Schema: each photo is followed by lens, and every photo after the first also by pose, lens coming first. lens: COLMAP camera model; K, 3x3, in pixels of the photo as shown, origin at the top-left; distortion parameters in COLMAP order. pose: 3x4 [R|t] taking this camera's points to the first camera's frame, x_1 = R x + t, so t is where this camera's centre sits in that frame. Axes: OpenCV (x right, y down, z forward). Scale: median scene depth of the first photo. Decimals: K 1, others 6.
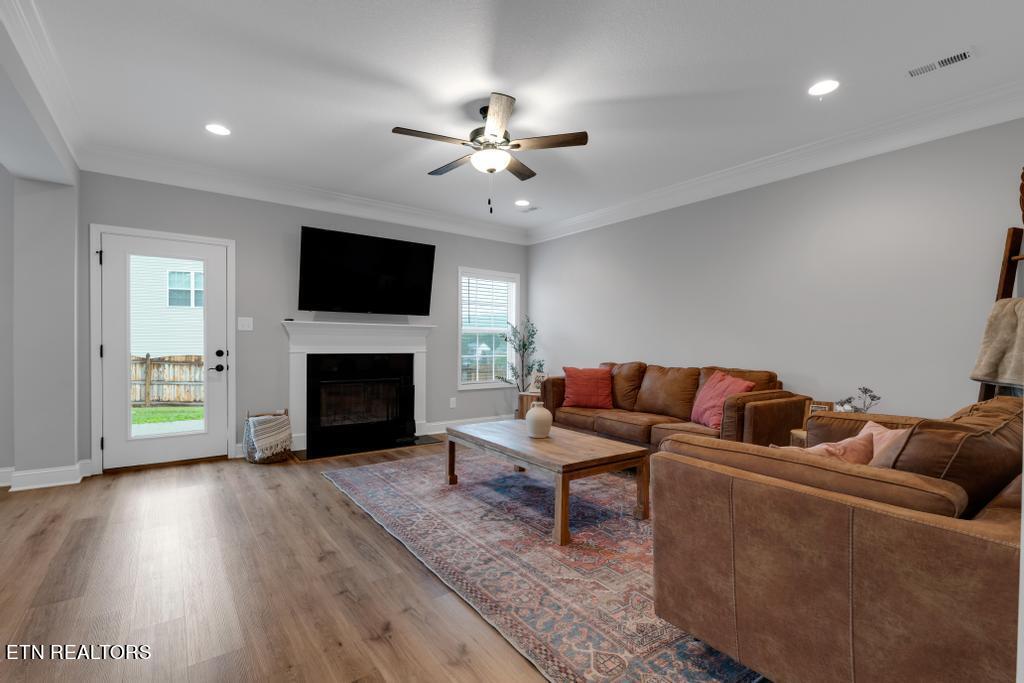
lens RADIAL K [[481.7, 0, 506.5], [0, 481.7, 343.4], [0, 0, 1]] dist [-0.016117, 0.001446]
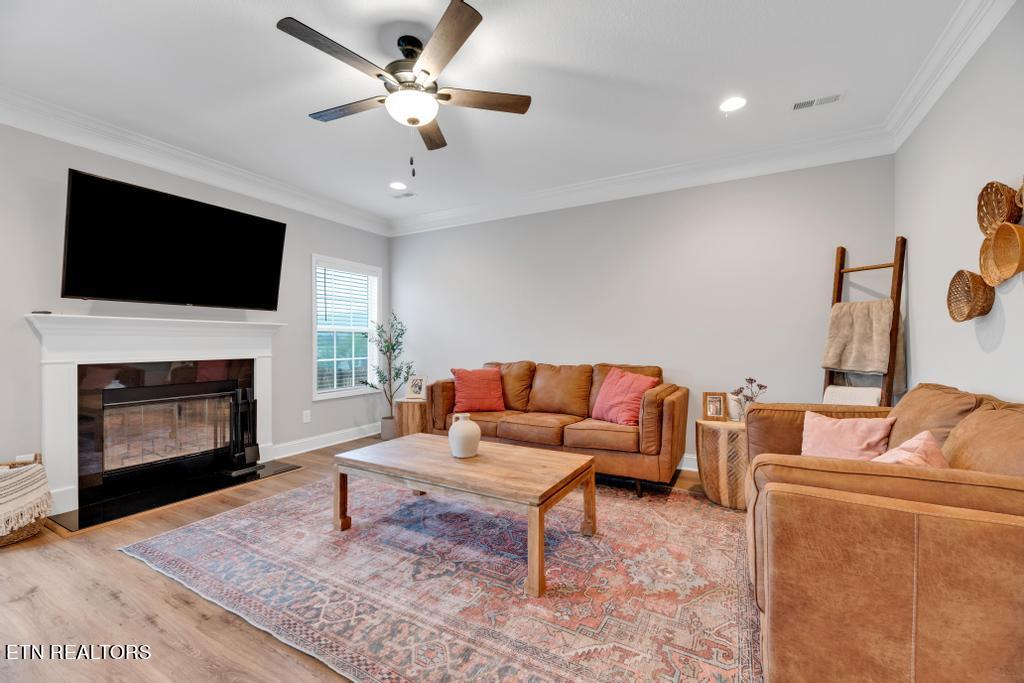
lens RADIAL K [[429.0, 0, 517.3], [0, 429.0, 338.8], [0, 0, 1]] dist [-0.009960, -0.001216]
pose [[0.899569, -0.009786, 0.436669, -0.175496], [0.013620, 0.999891, -0.005649, -0.002922], [-0.436566, 0.011029, 0.899605, 0.294112]]
